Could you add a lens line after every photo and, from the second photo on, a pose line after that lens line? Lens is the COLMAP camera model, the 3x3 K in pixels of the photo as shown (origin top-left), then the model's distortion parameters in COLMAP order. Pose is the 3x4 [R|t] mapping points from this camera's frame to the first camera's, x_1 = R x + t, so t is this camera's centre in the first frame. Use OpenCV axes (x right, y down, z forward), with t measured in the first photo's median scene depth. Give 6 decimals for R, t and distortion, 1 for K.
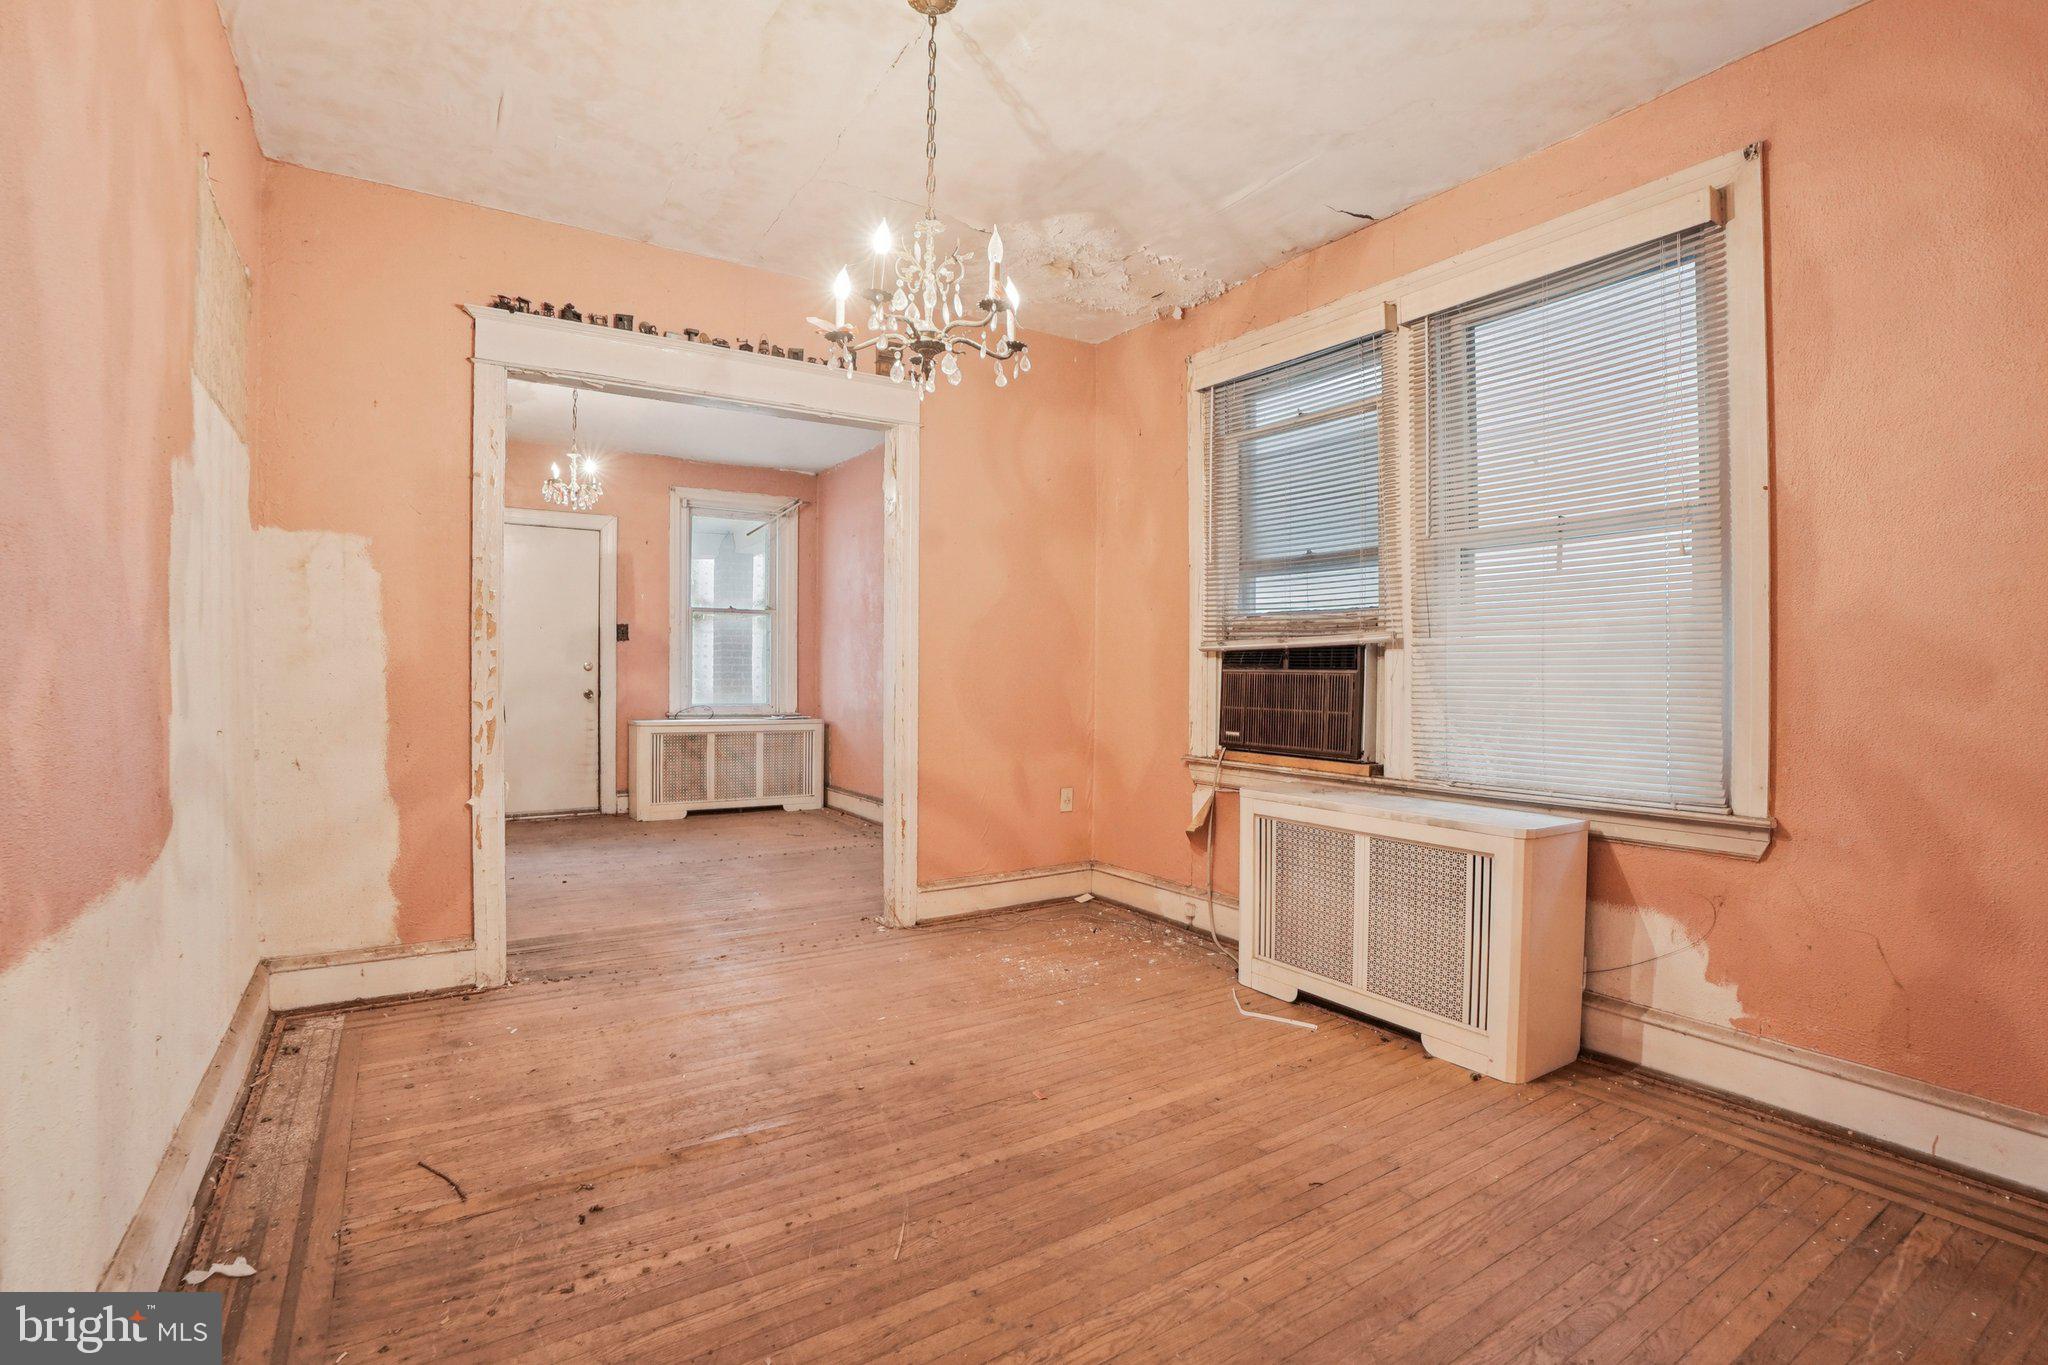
lens RADIAL K [[952.6, 0, 999.9], [0, 952.6, 675.6], [0, 0, 1]] dist [-0.078923, 0.026019]
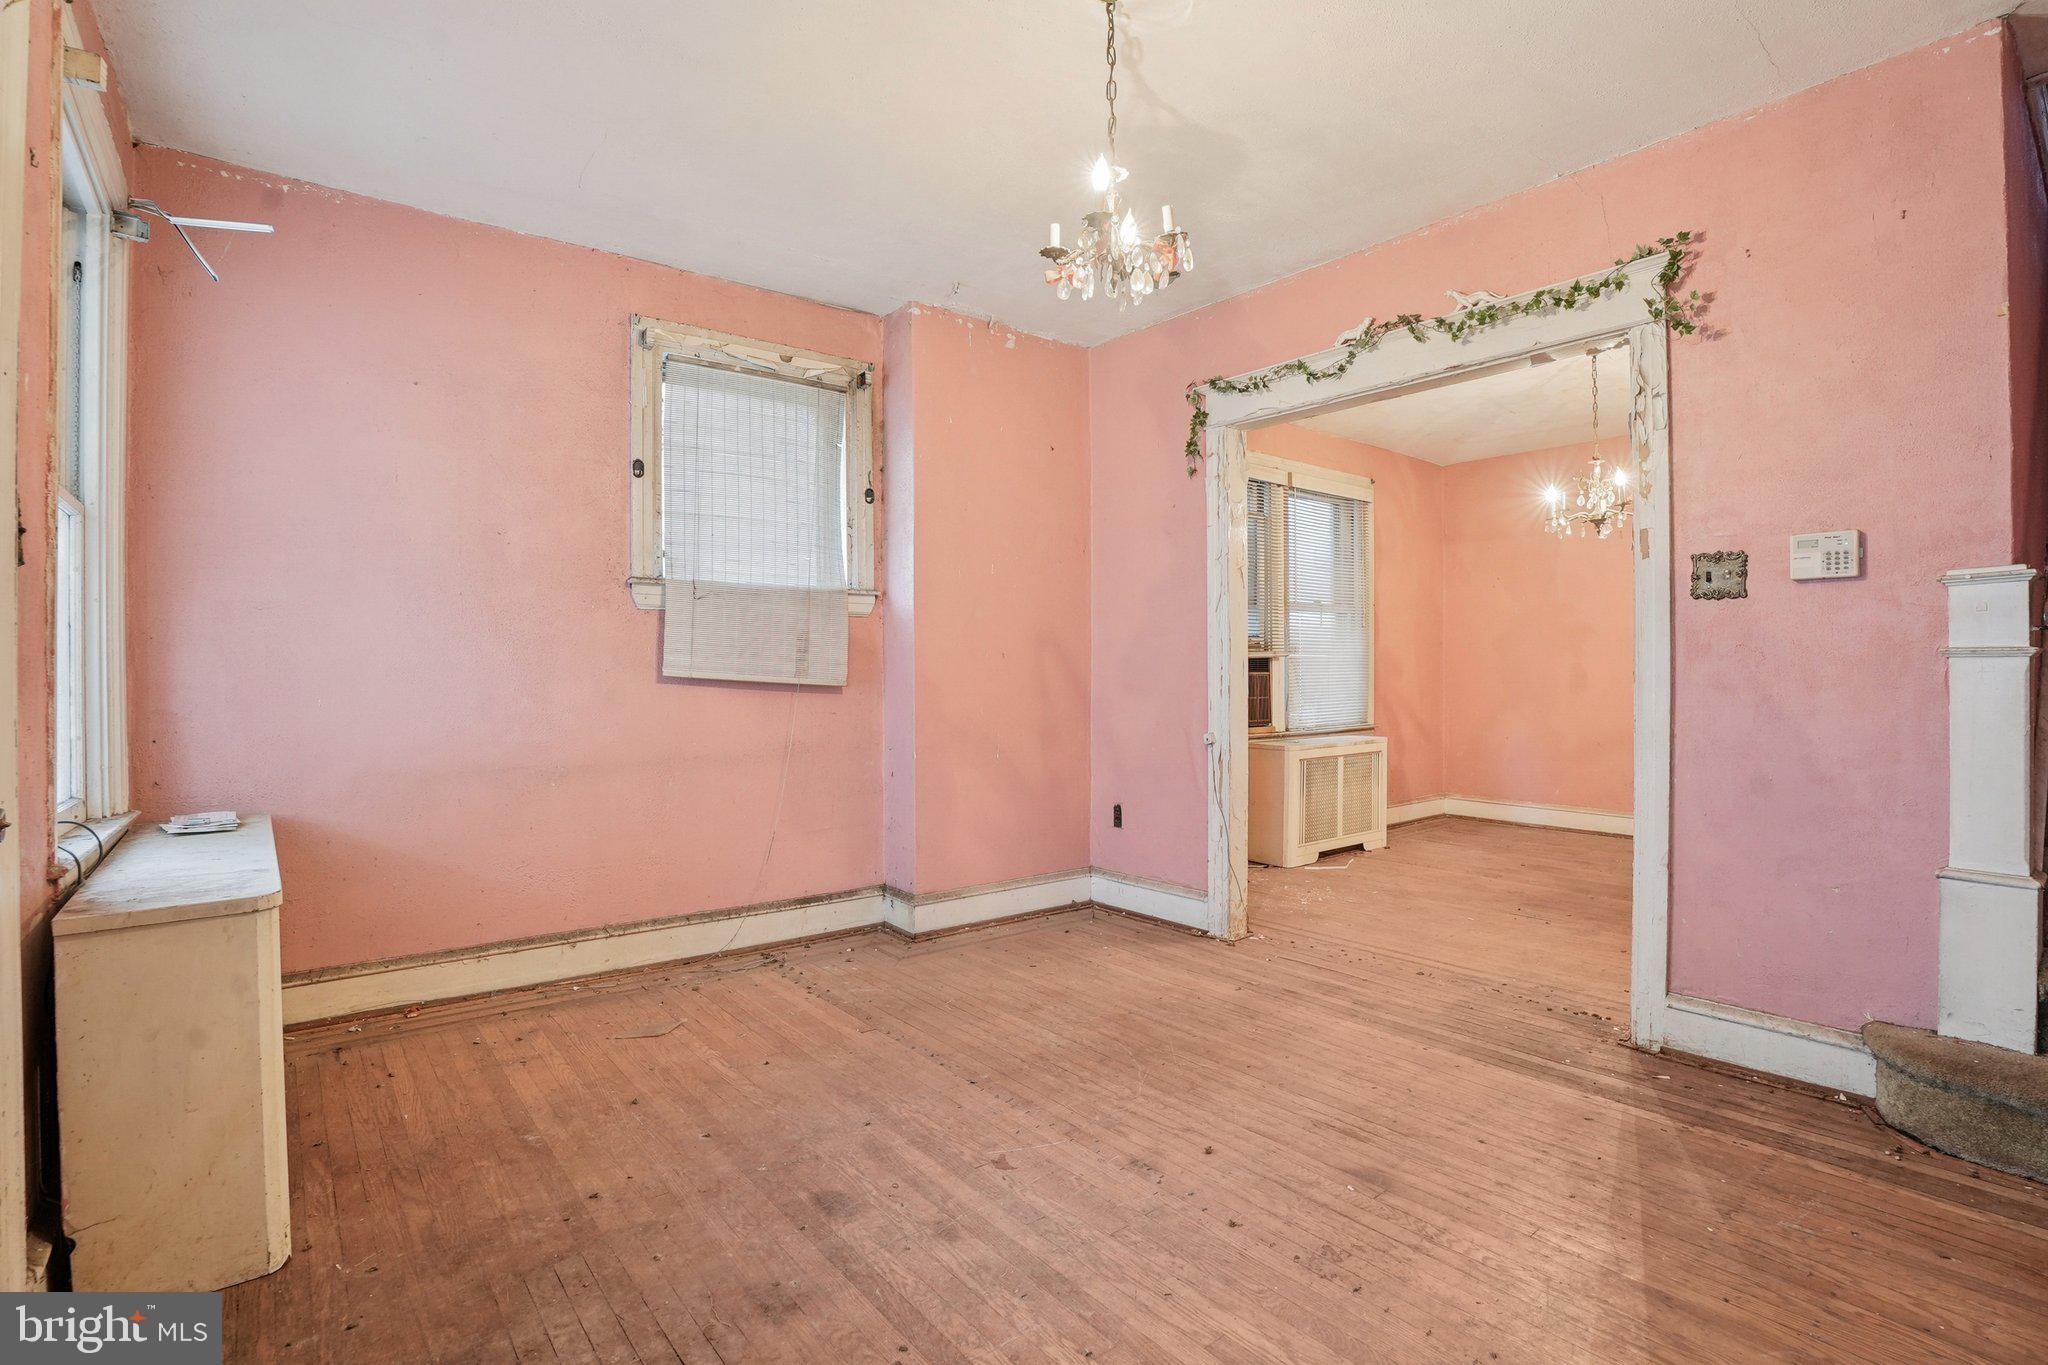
lens RADIAL K [[952.6, 0, 999.9], [0, 952.6, 675.6], [0, 0, 1]] dist [-0.078923, 0.026019]
pose [[-0.091627, -0.009684, 0.995746, -1.282362], [0.010767, 0.999885, 0.010715, -0.022978], [-0.995735, 0.011703, -0.091512, 1.613449]]
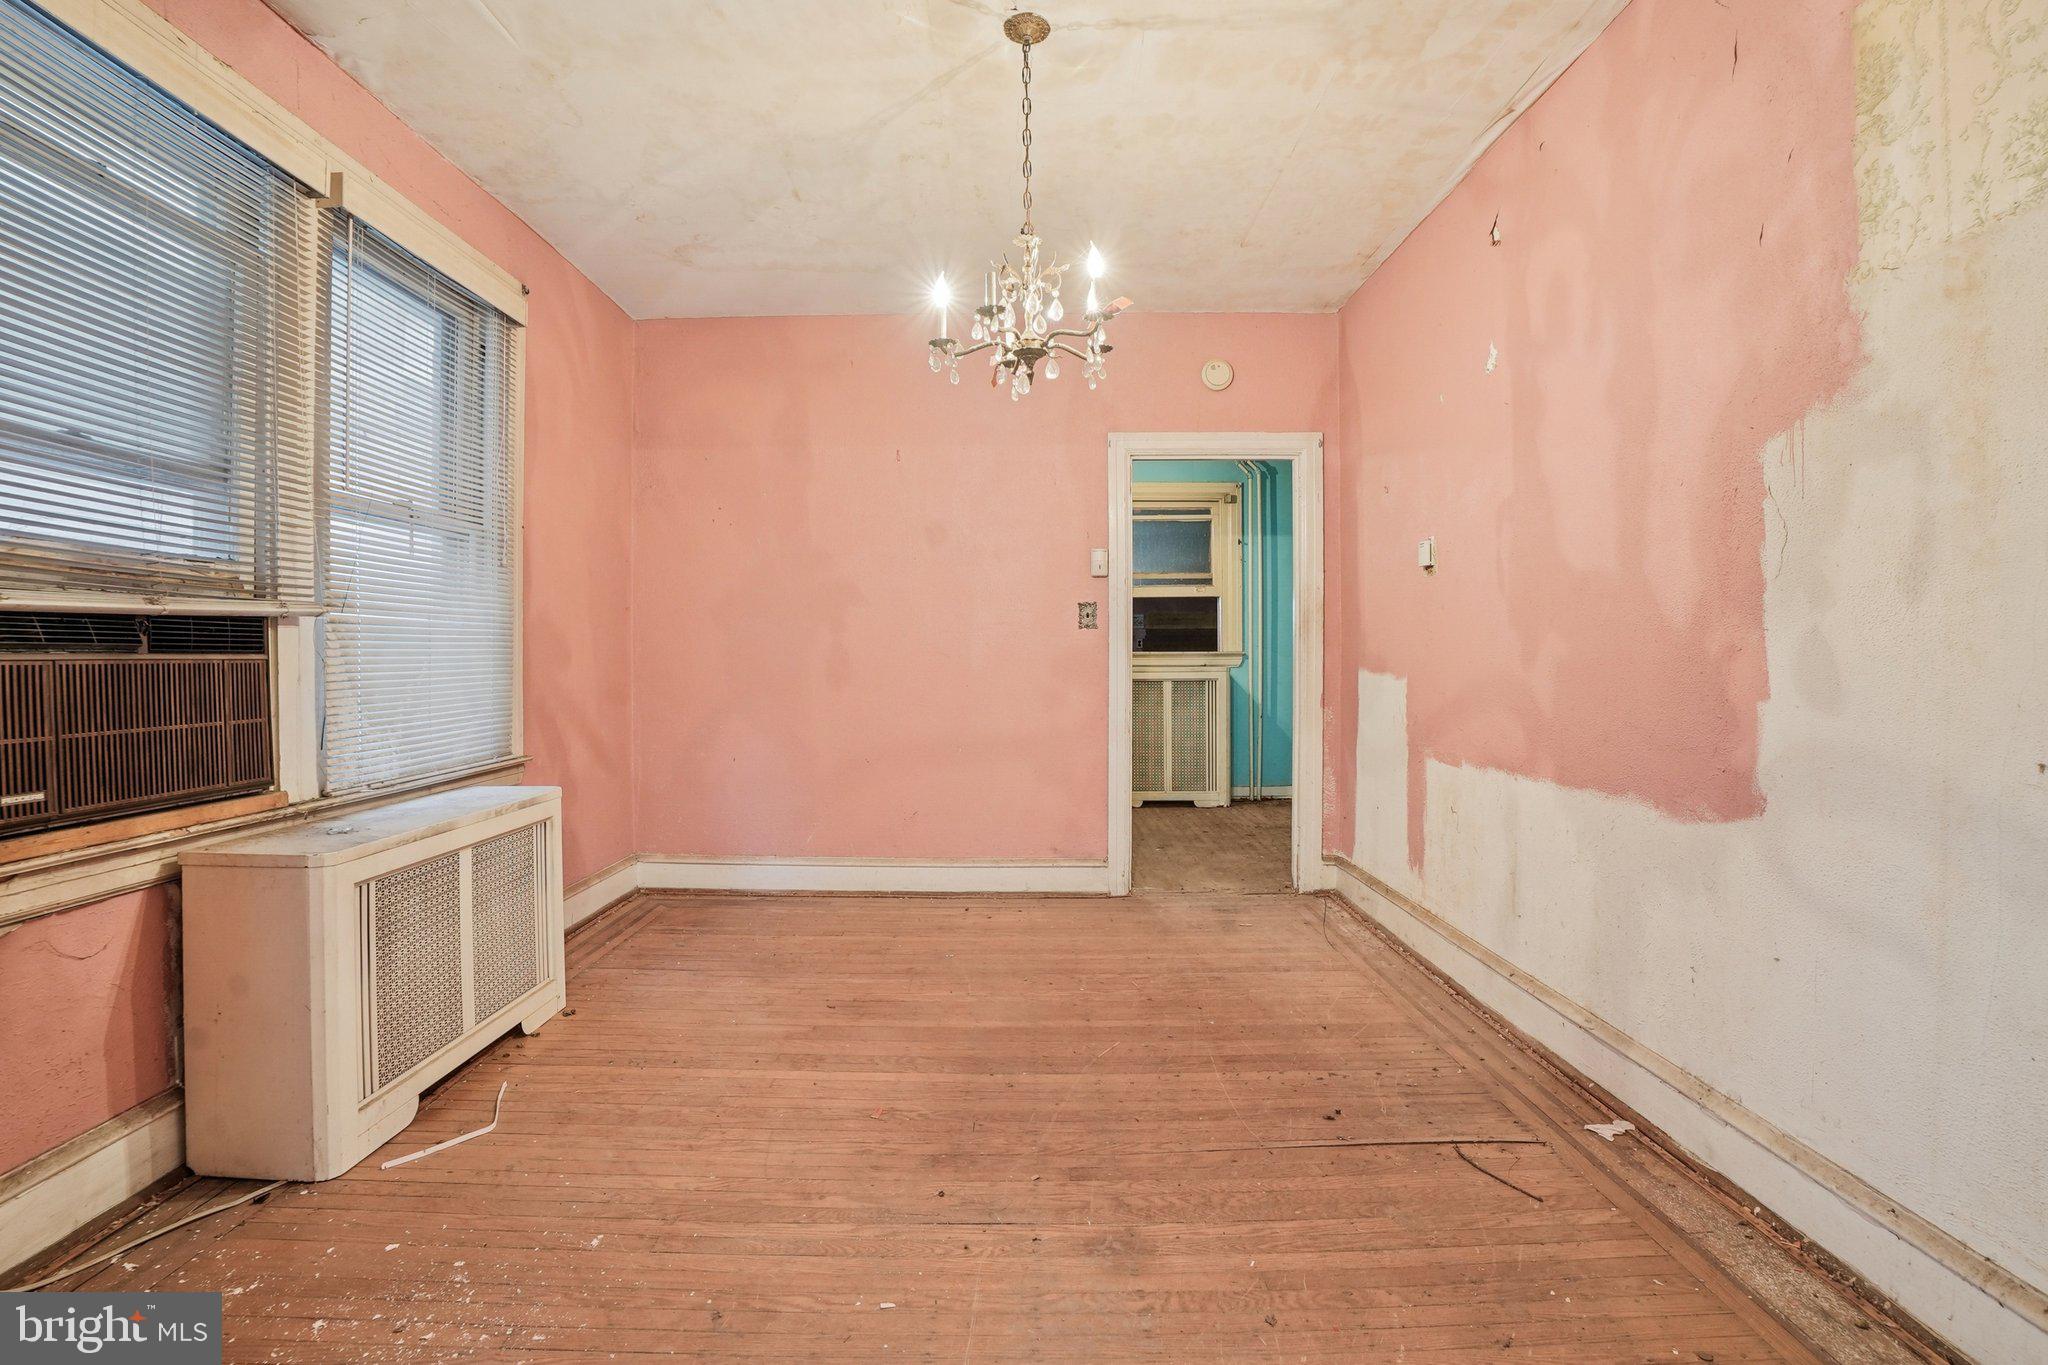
lens RADIAL K [[952.6, 0, 999.9], [0, 952.6, 675.6], [0, 0, 1]] dist [-0.078923, 0.026019]
pose [[-0.834236, -0.015596, 0.551186, -0.406994], [0.000899, 0.999560, 0.029643, -0.009328], [-0.551406, 0.025225, -0.833855, 1.224453]]
